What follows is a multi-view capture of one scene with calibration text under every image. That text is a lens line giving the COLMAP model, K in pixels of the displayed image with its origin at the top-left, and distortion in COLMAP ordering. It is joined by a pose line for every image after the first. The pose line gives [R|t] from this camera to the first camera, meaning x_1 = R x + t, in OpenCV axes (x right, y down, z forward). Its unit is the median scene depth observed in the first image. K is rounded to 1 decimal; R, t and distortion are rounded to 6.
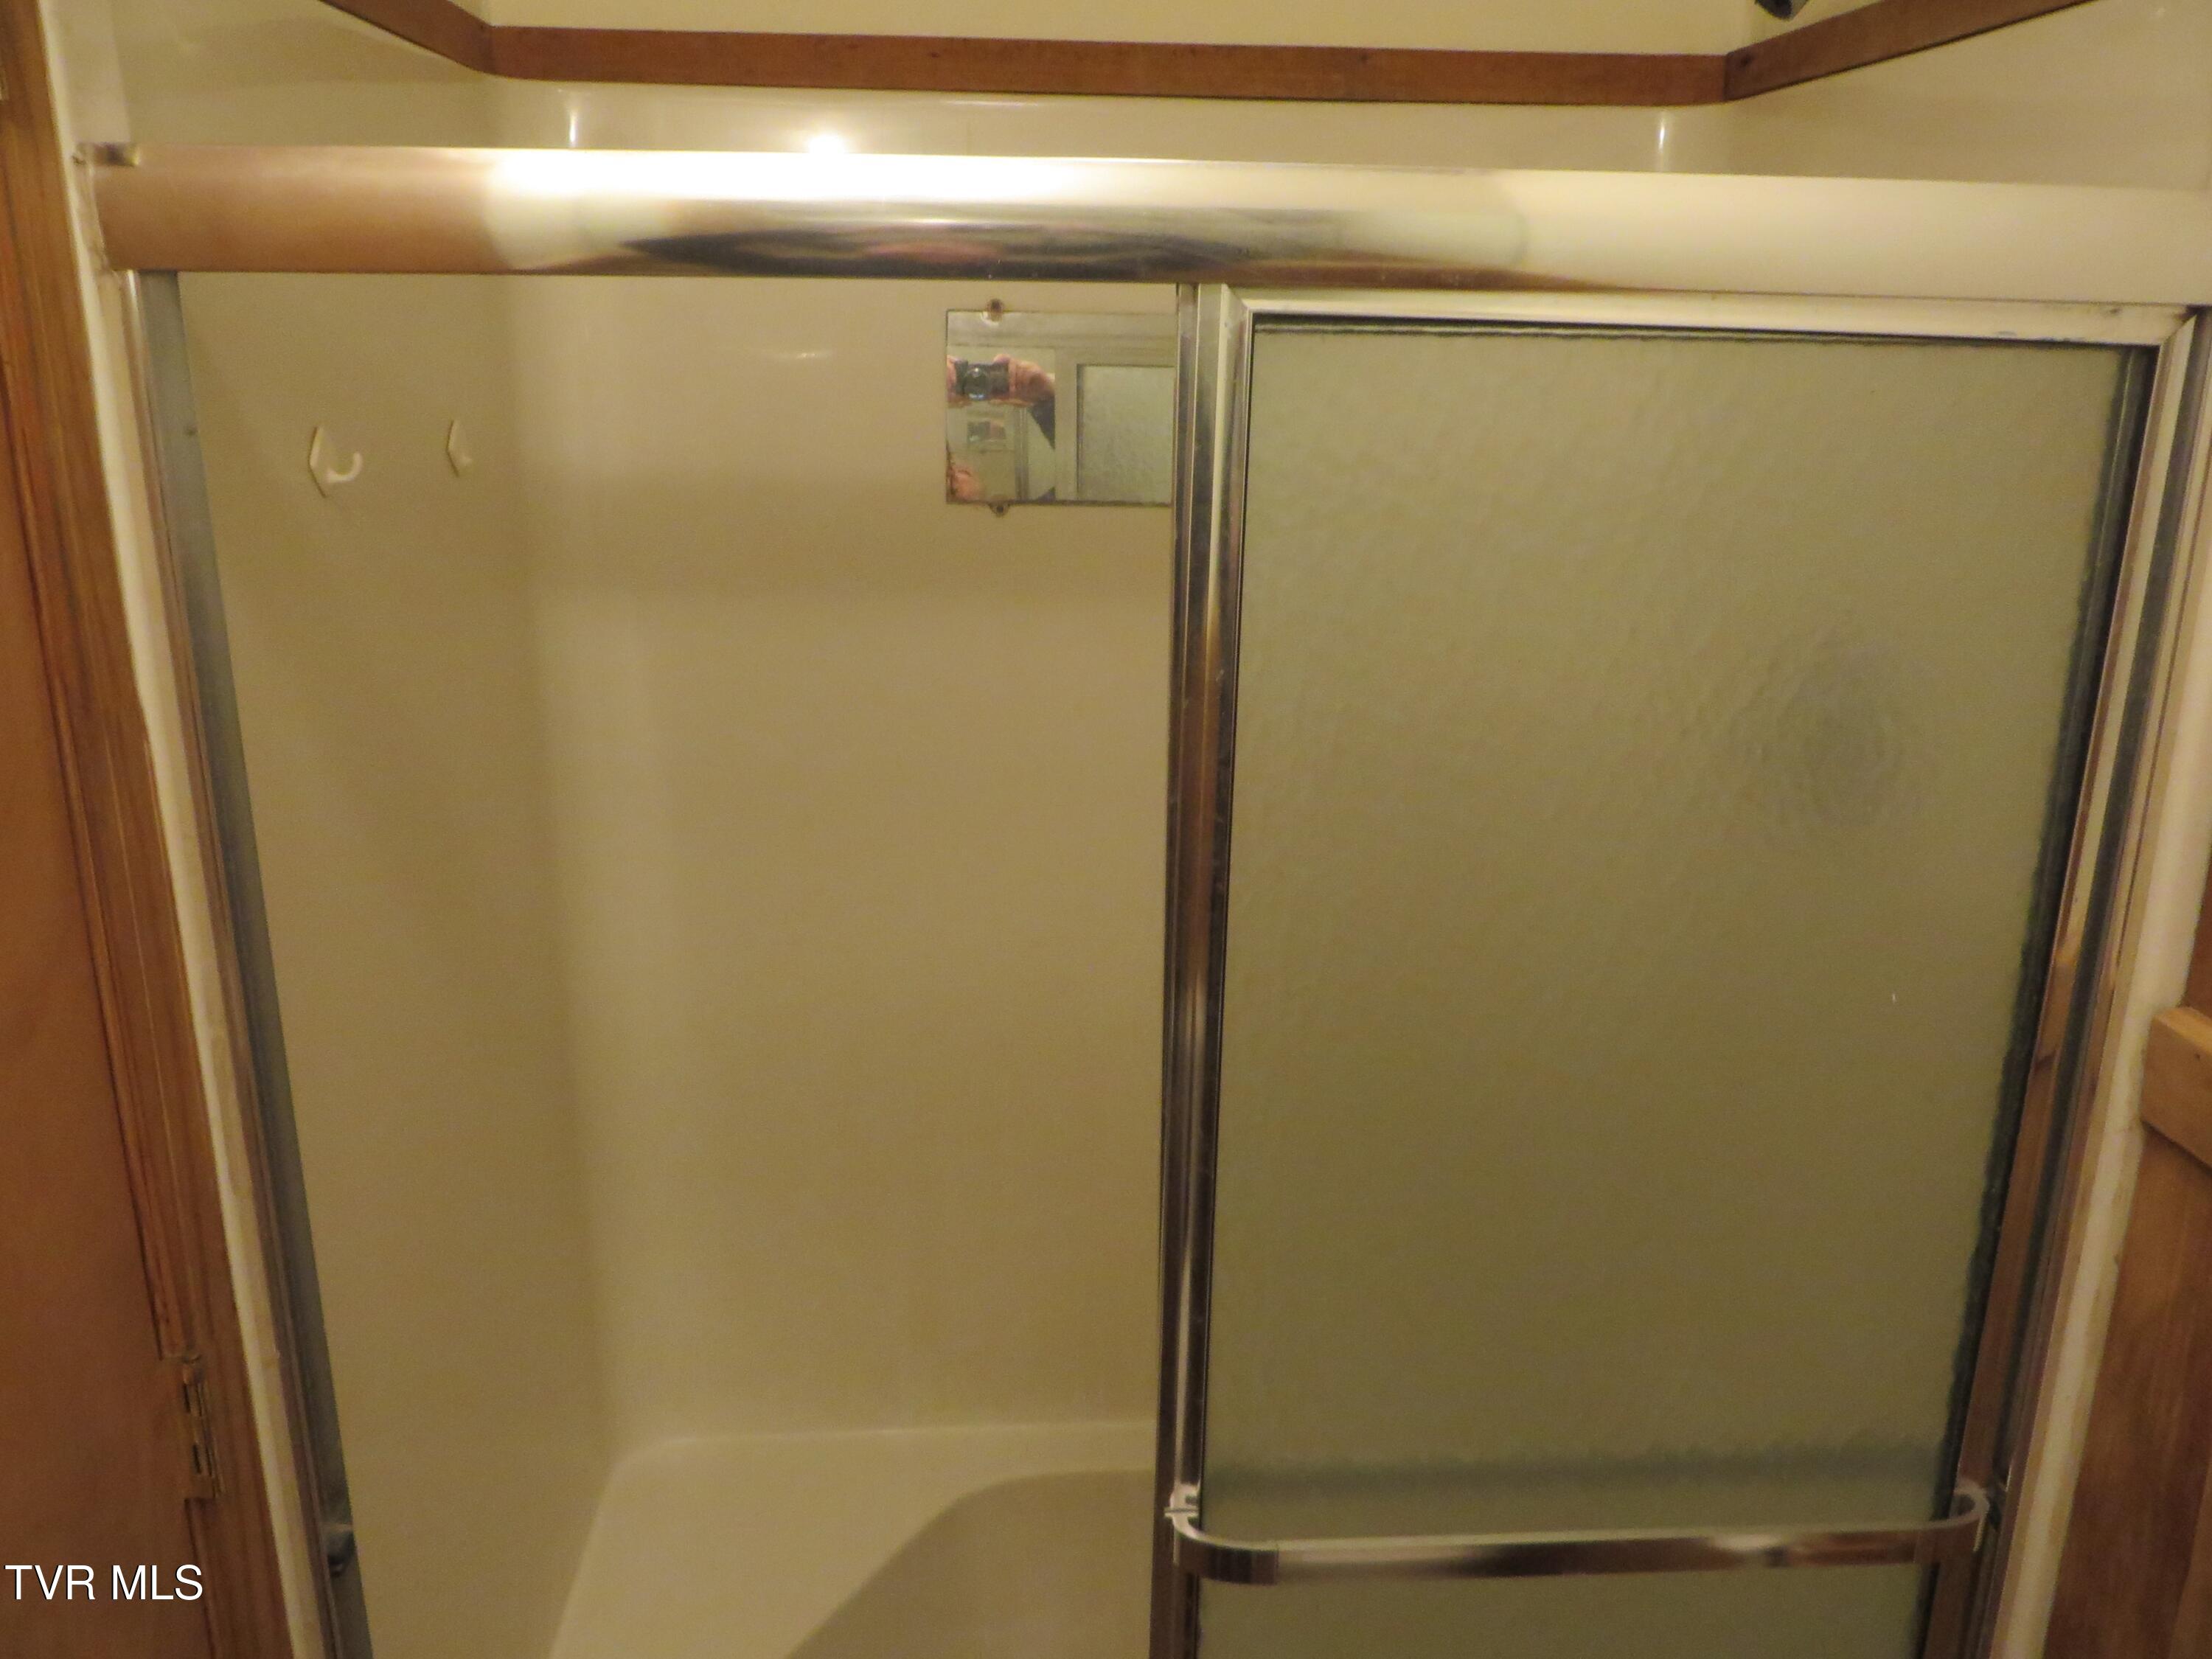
lens RADIAL K [[1616.5, 0, 1143.9], [0, 1616.5, 823.4], [0, 0, 1]] dist [-0.014076, 0.001586]
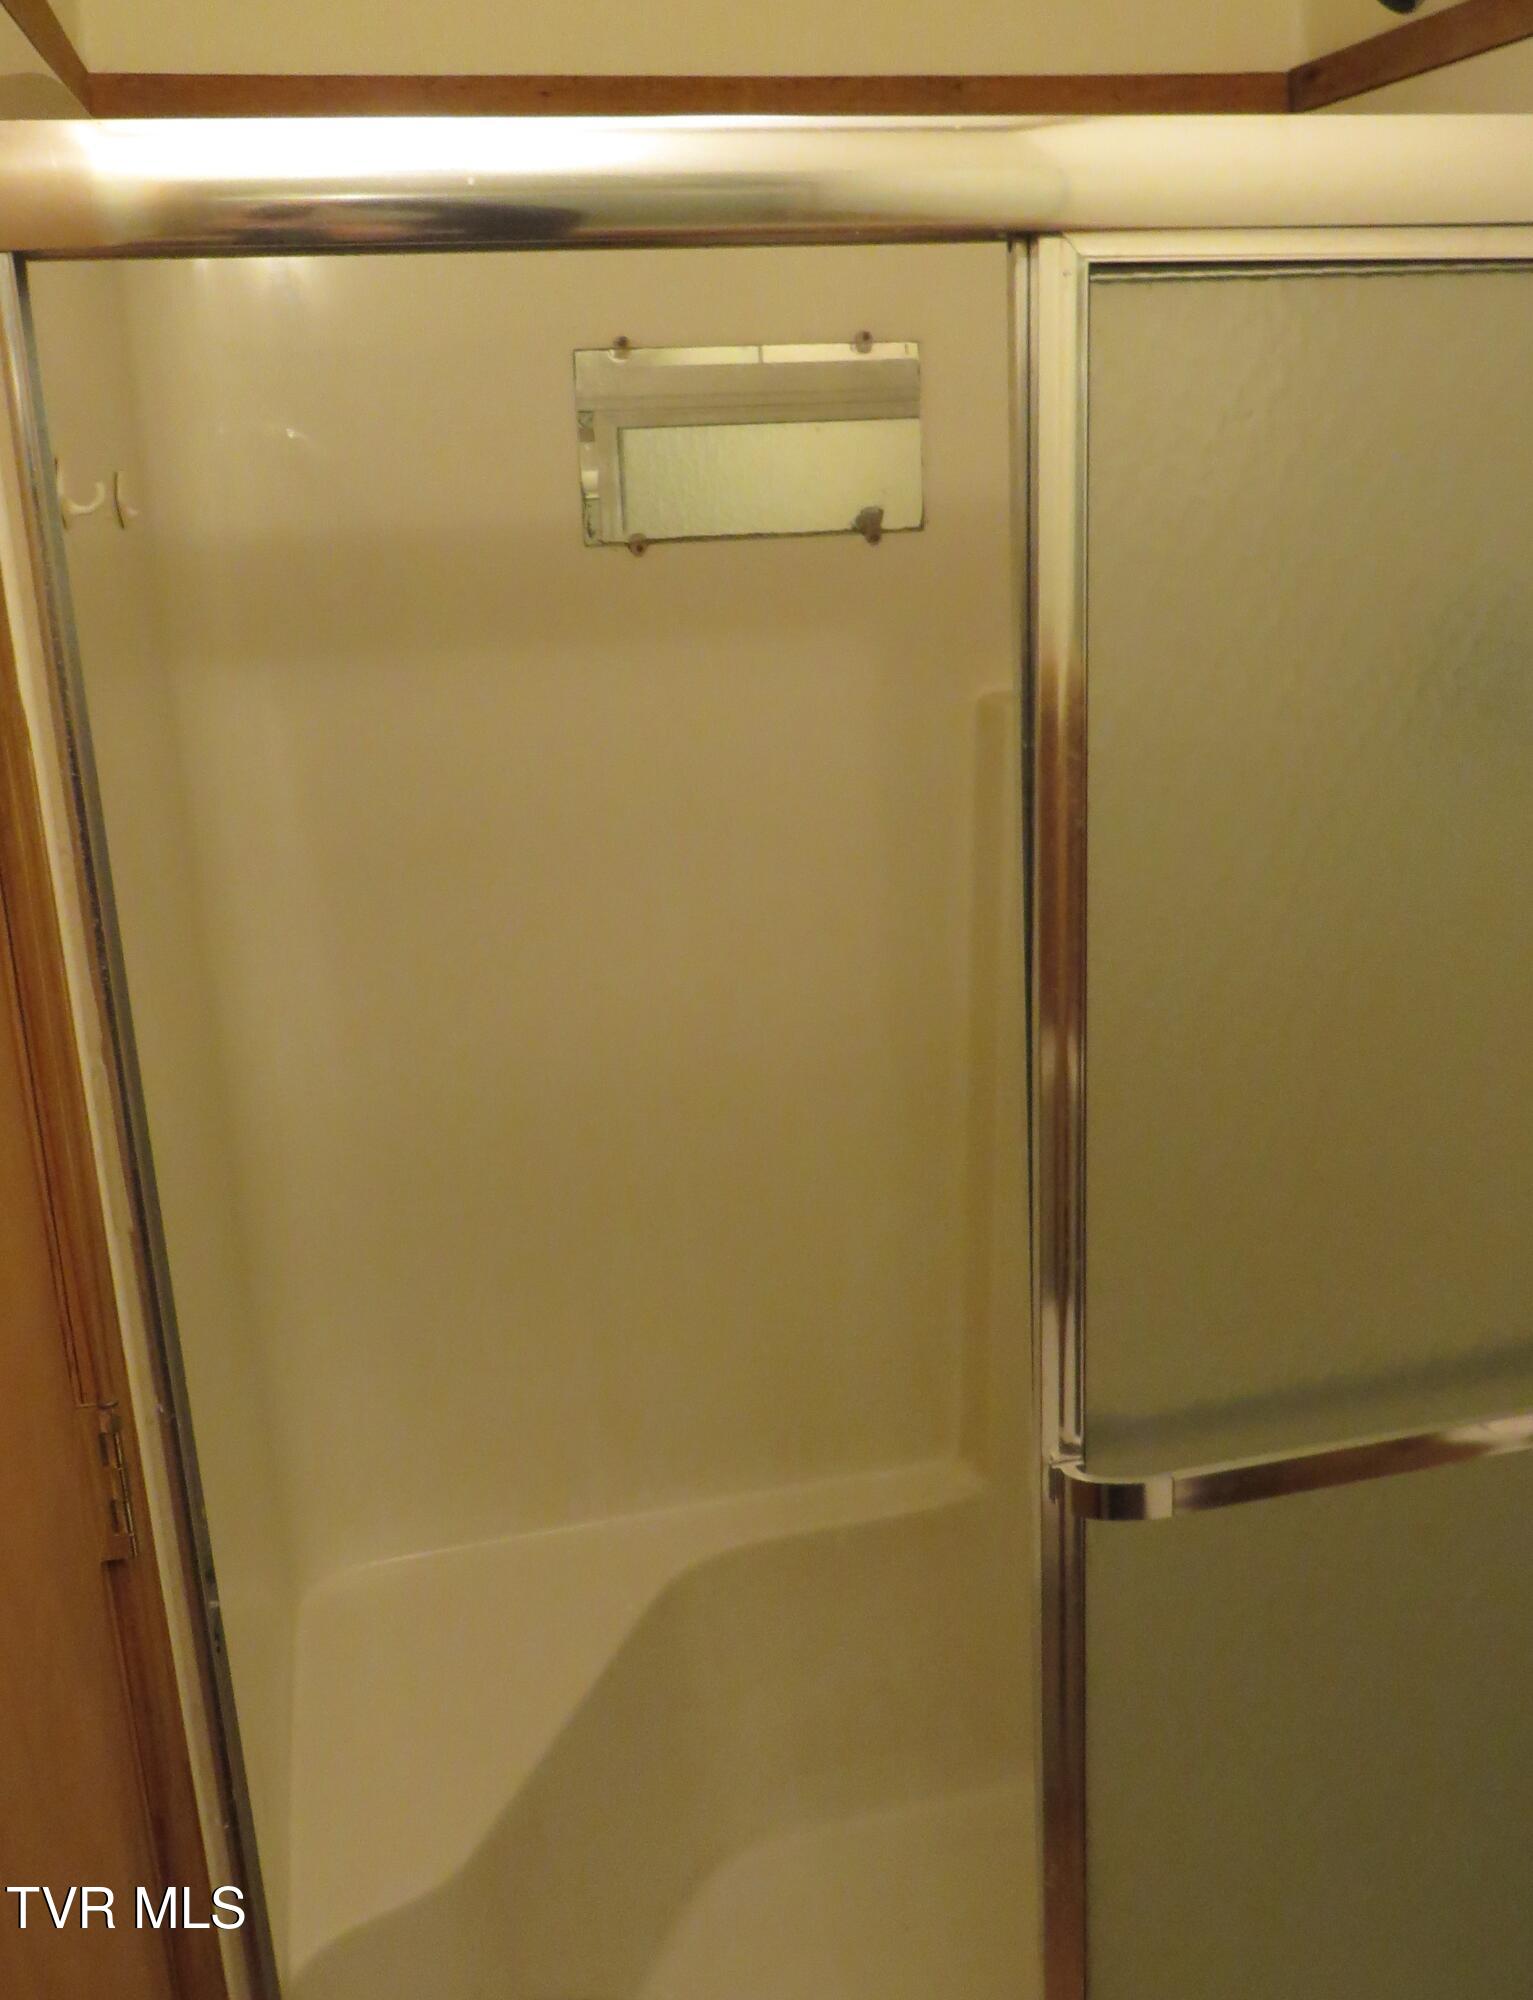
lens RADIAL K [[1690.8, 0, 766.9], [0, 1690.8, 884.3], [0, 0, 1]] dist [0.007317, 0.013251]
pose [[0.986712, -0.093084, 0.133173, -0.194381], [0.098829, 0.994409, -0.037193, 0.064746], [-0.128966, 0.049860, 0.990395, -0.028994]]
